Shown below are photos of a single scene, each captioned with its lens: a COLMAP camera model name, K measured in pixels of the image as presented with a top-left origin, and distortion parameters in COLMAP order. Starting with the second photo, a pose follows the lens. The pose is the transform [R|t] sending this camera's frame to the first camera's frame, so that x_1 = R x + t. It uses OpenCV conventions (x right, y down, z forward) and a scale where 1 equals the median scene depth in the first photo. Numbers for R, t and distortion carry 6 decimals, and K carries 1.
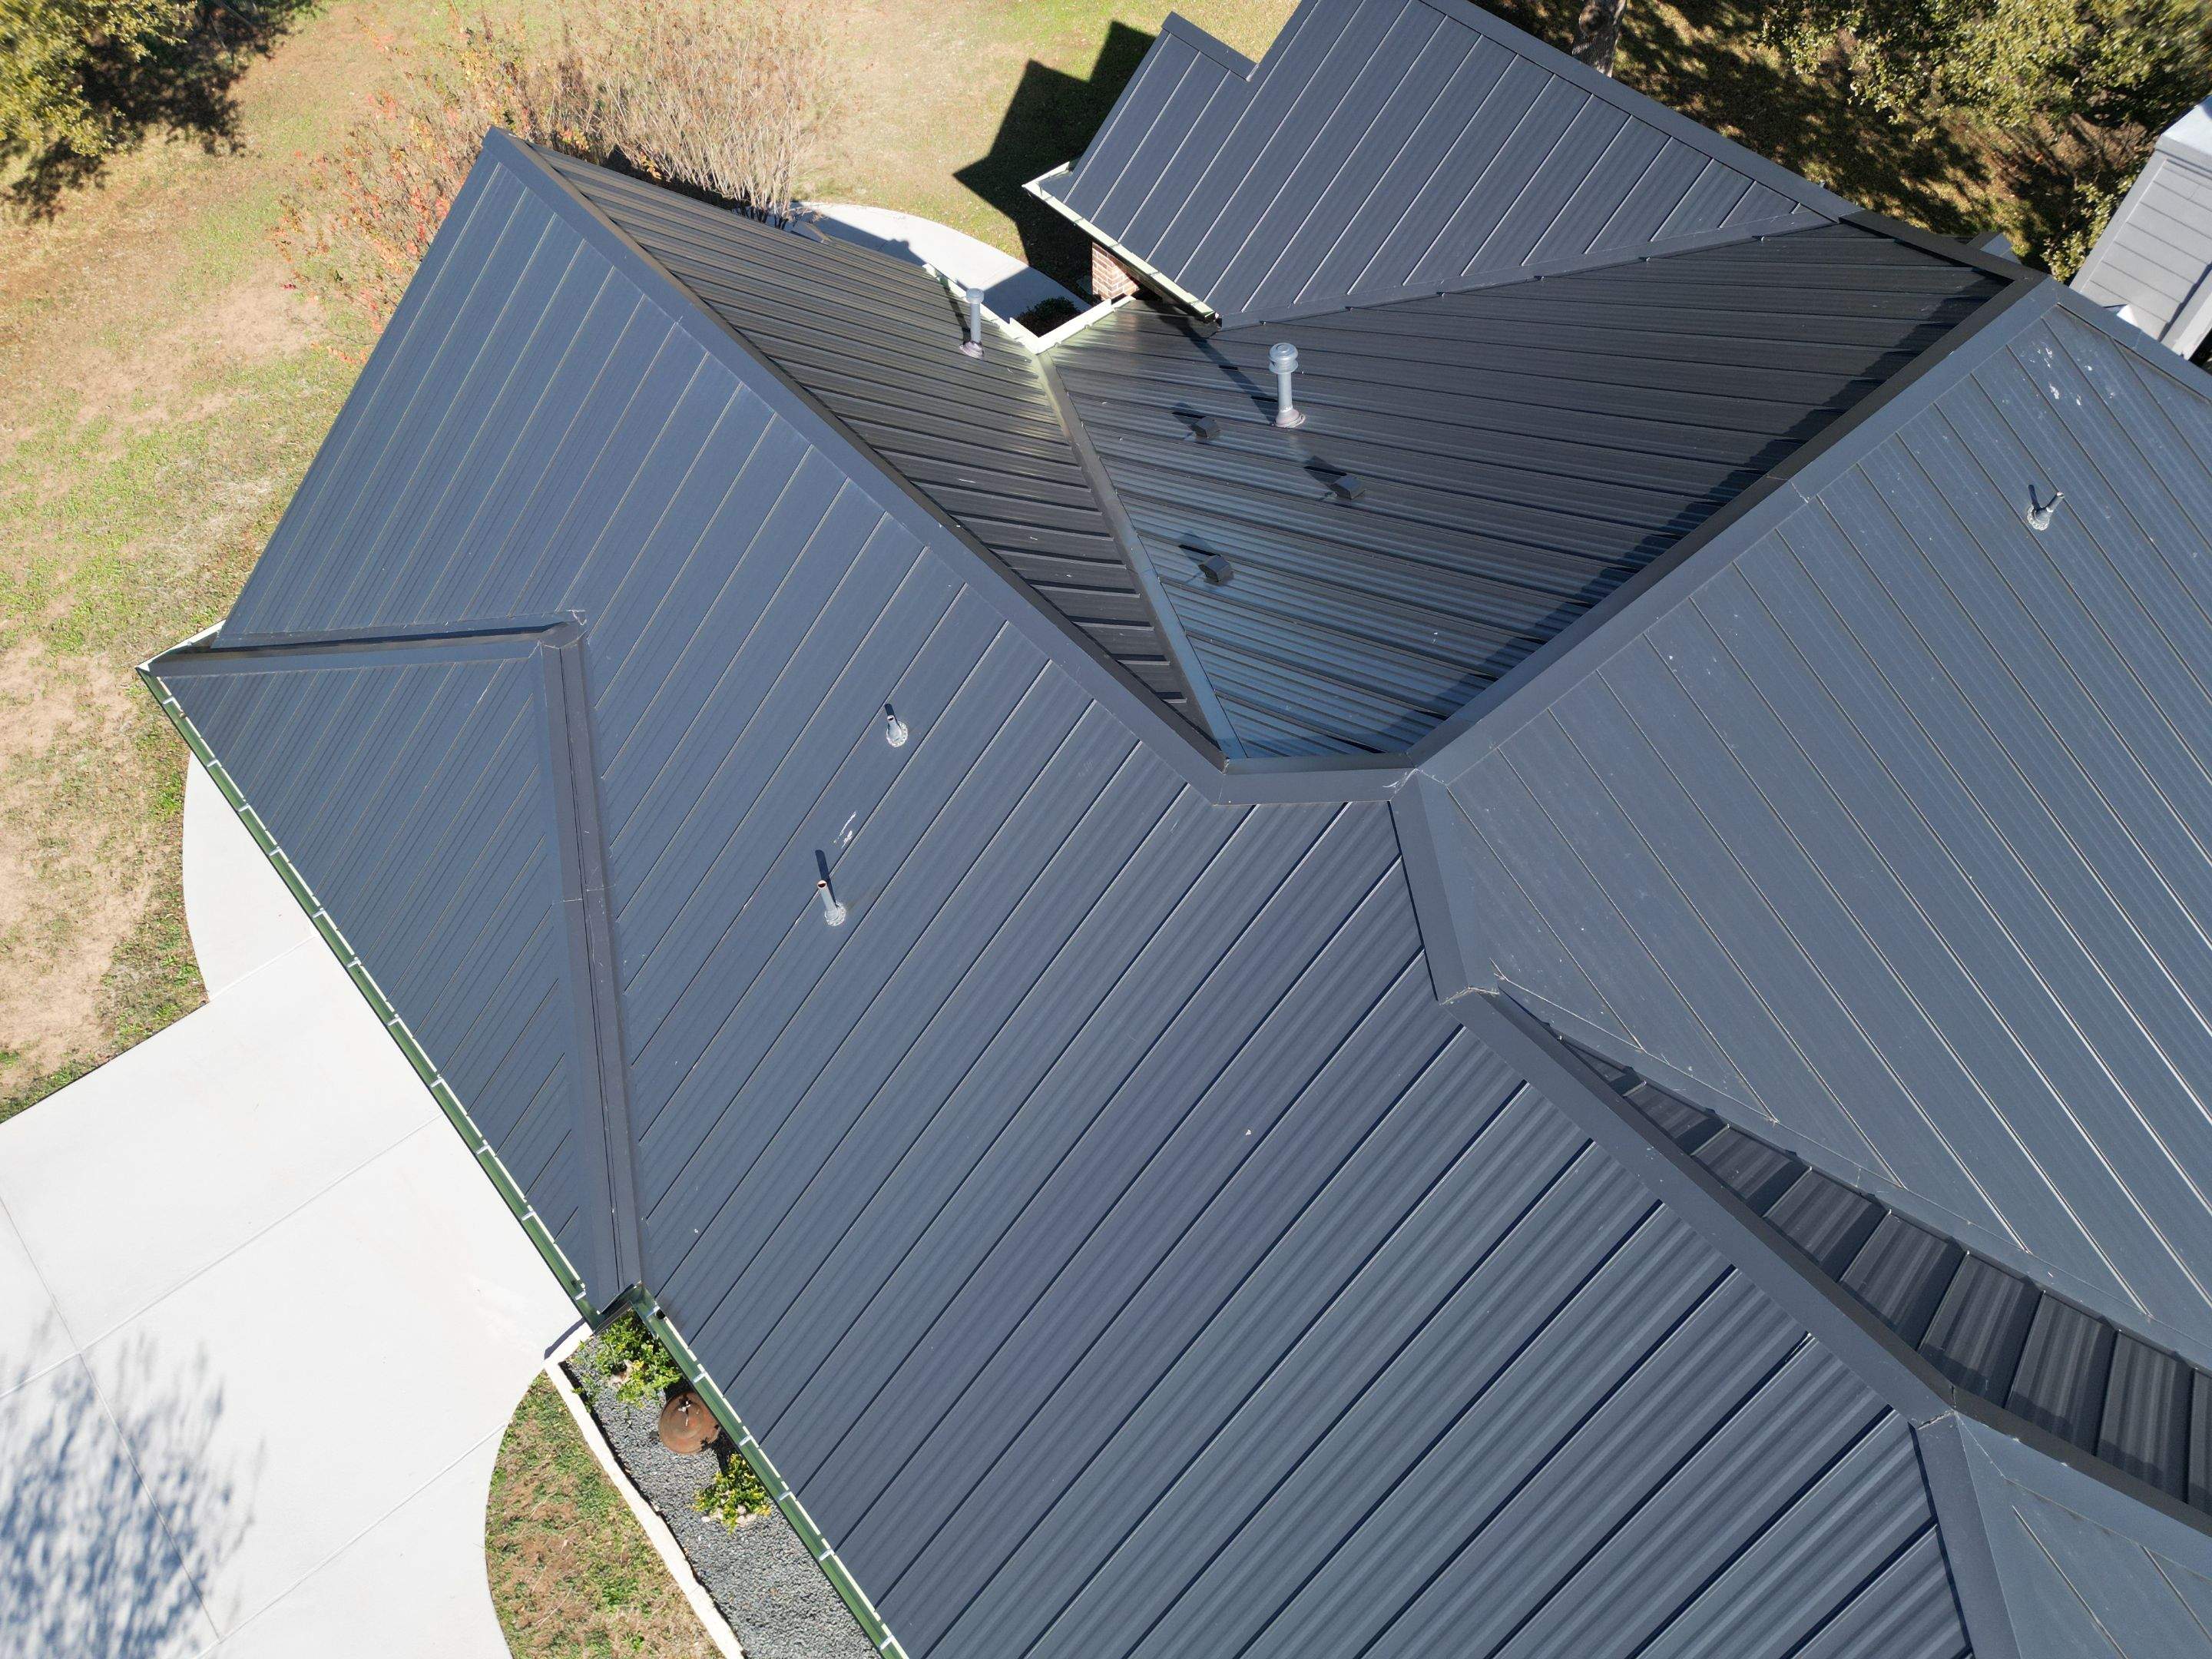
lens RADIAL K [[1561.7, 0, 1095.8], [0, 1561.7, 819.0], [0, 0, 1]] dist [0.061934, -0.055106]
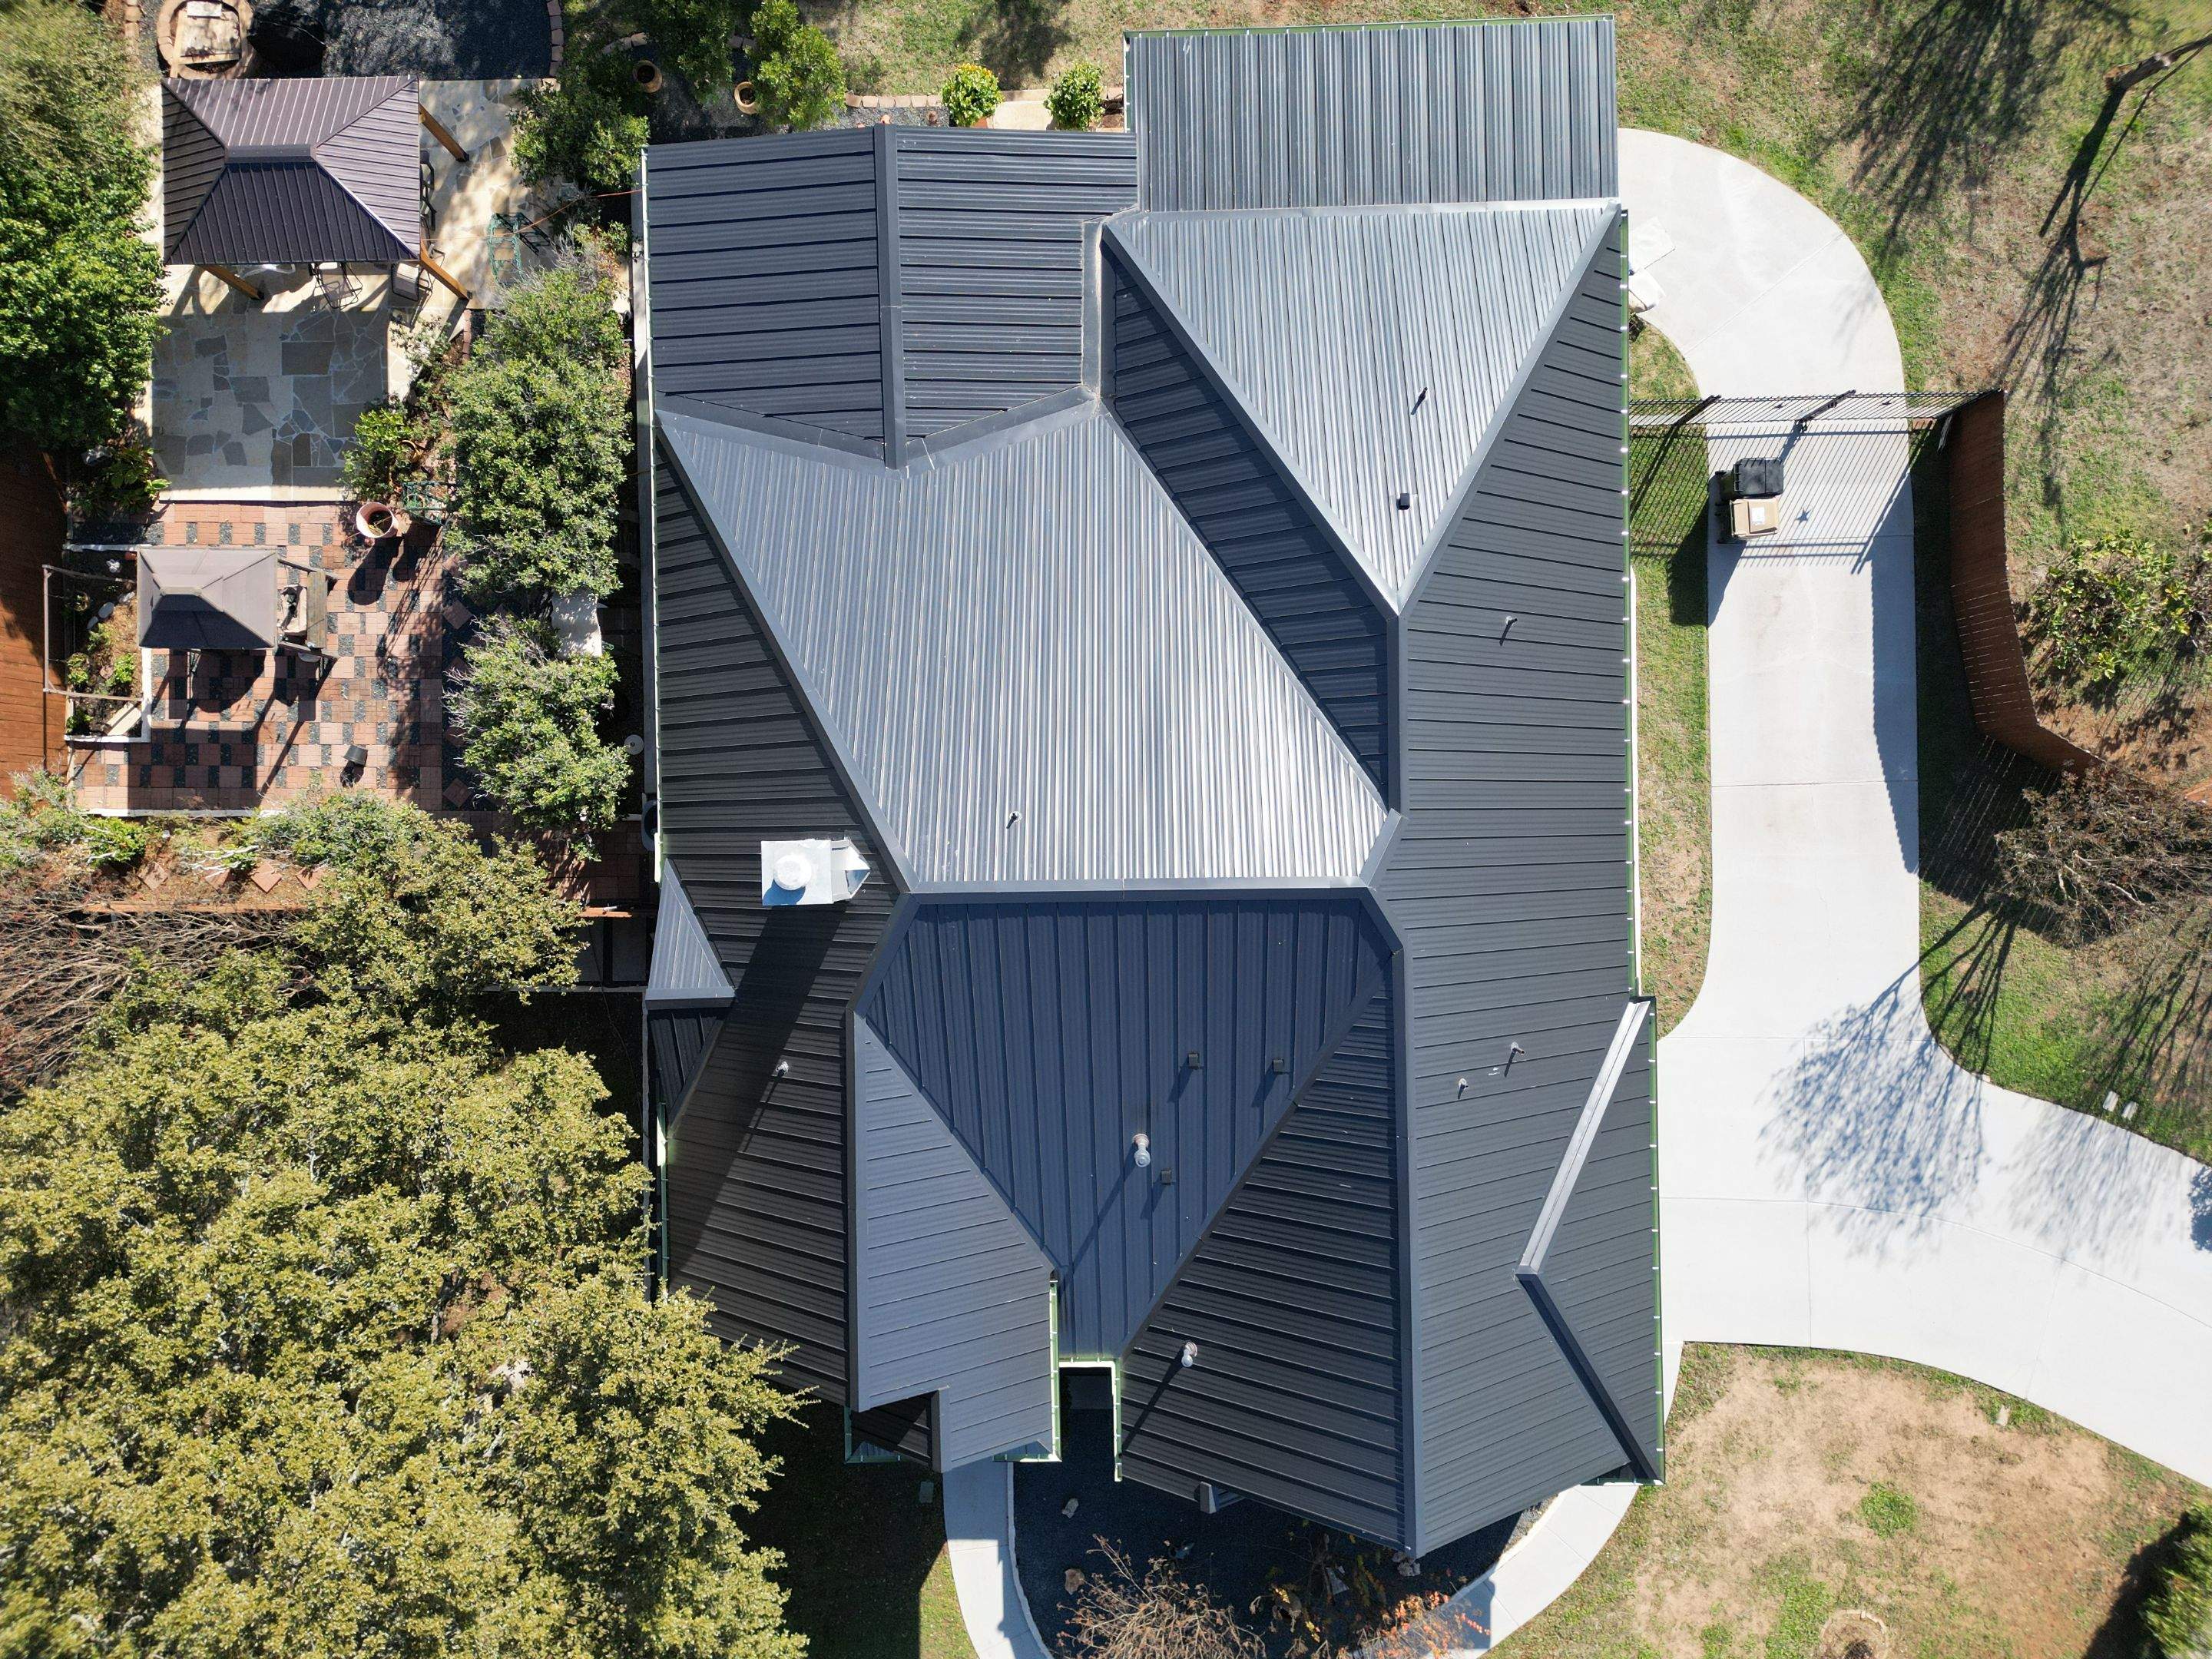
lens RADIAL K [[1569.2, 0, 1102.3], [0, 1569.2, 824.0], [0, 0, 1]] dist [0.065362, -0.071661]
pose [[-0.763307, -0.645602, 0.023673, 0.352679], [0.548577, -0.628368, 0.551558, -1.054228], [-0.341212, 0.433995, 0.833800, -0.665931]]
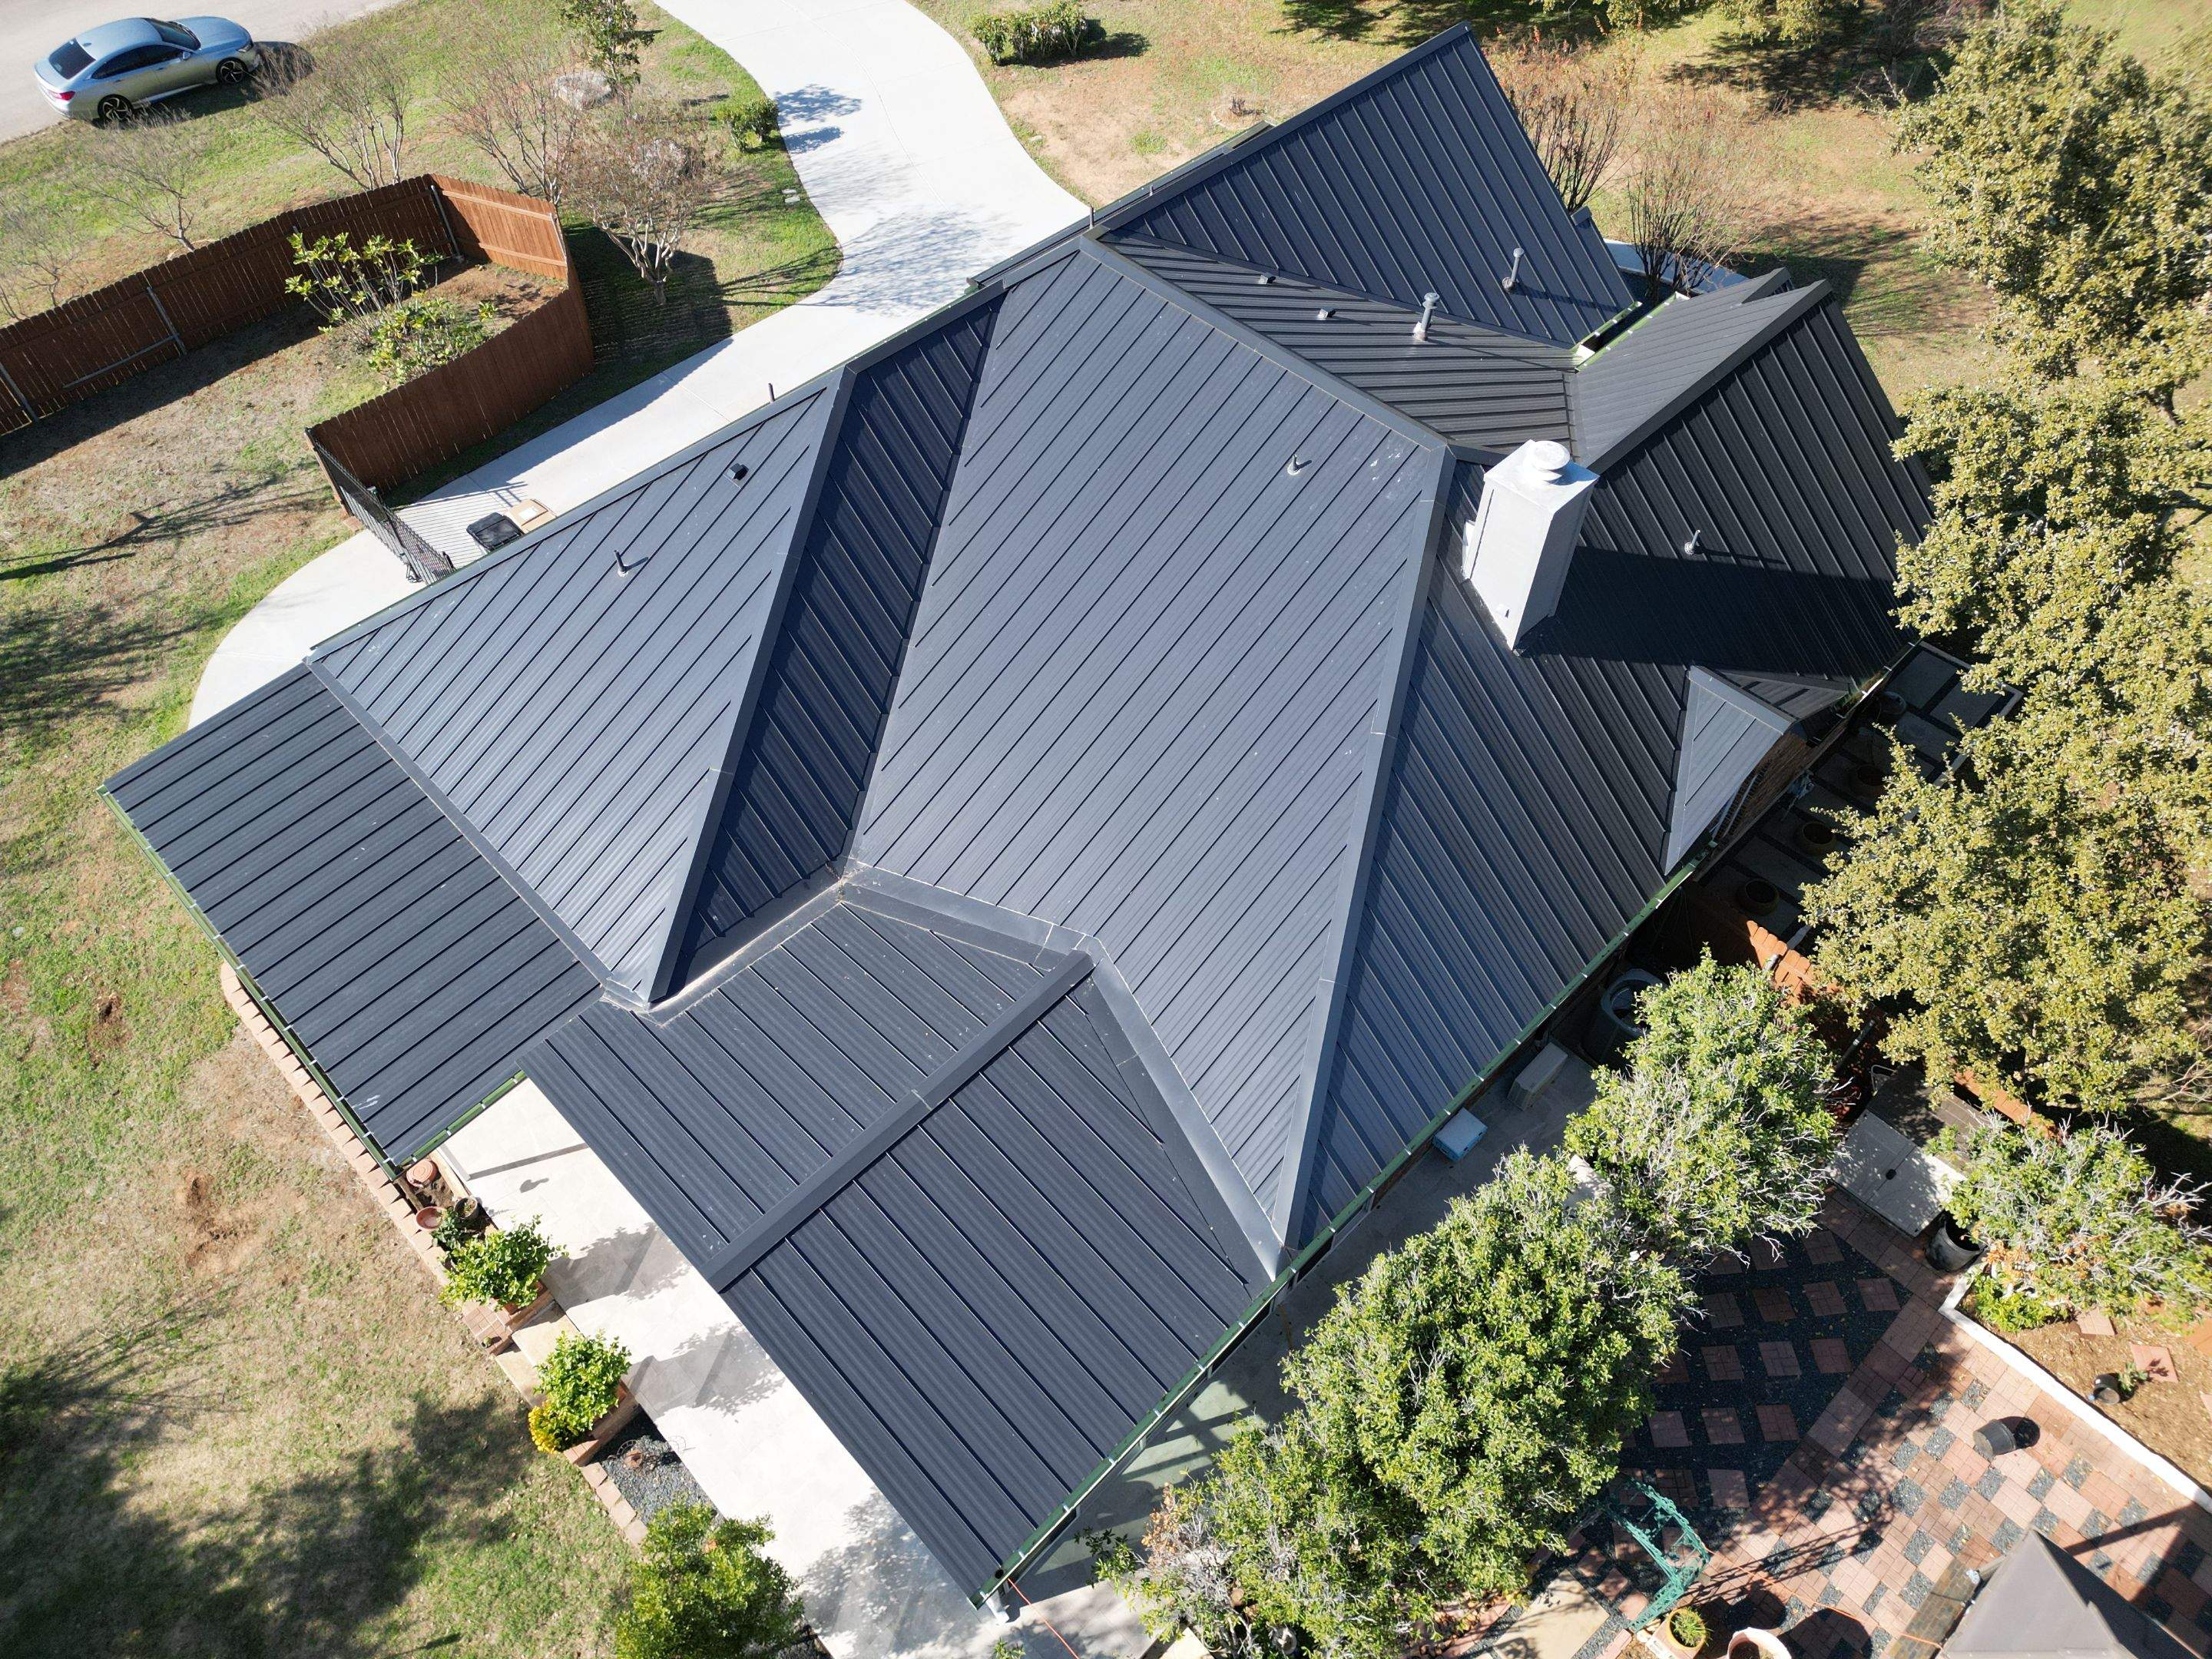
lens RADIAL K [[1544.0, 0, 1100.8], [0, 1544.0, 823.1], [0, 0, 1]] dist [0.071302, -0.066638]
pose [[0.055354, 0.789208, -0.611626, 1.636654], [-0.818304, 0.386854, 0.425115, -0.498827], [0.572114, 0.476965, 0.667226, -0.133932]]
